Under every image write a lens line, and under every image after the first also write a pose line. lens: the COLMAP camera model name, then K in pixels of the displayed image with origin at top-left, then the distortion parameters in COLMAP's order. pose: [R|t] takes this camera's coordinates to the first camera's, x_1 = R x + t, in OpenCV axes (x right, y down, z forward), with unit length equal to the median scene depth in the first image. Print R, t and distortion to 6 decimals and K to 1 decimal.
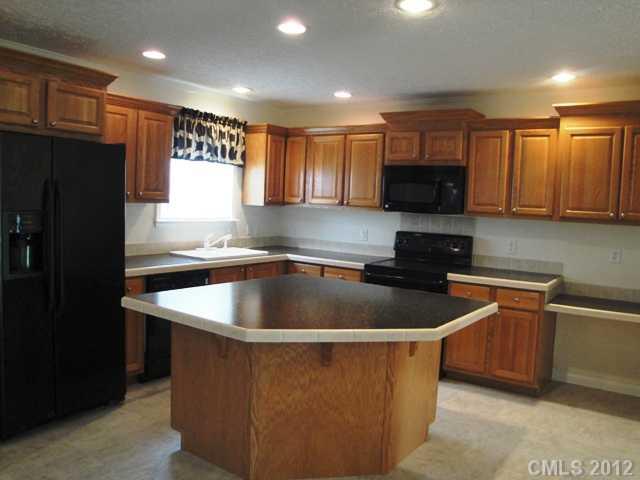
lens RADIAL K [[533.5, 0, 321.1], [0, 533.5, 241.8], [0, 0, 1]] dist [-0.145441, 0.073105]
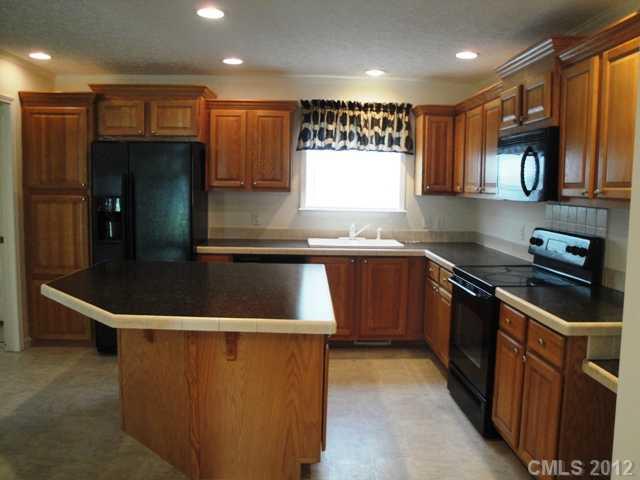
lens RADIAL K [[533.5, 0, 320.0], [0, 533.5, 241.3], [0, 0, 1]] dist [-0.145441, 0.073105]
pose [[0.600009, 0.052530, -0.798267, 0.557145], [-0.055655, 0.998165, 0.023852, -0.002128], [0.798055, 0.030116, 0.601831, 0.355919]]
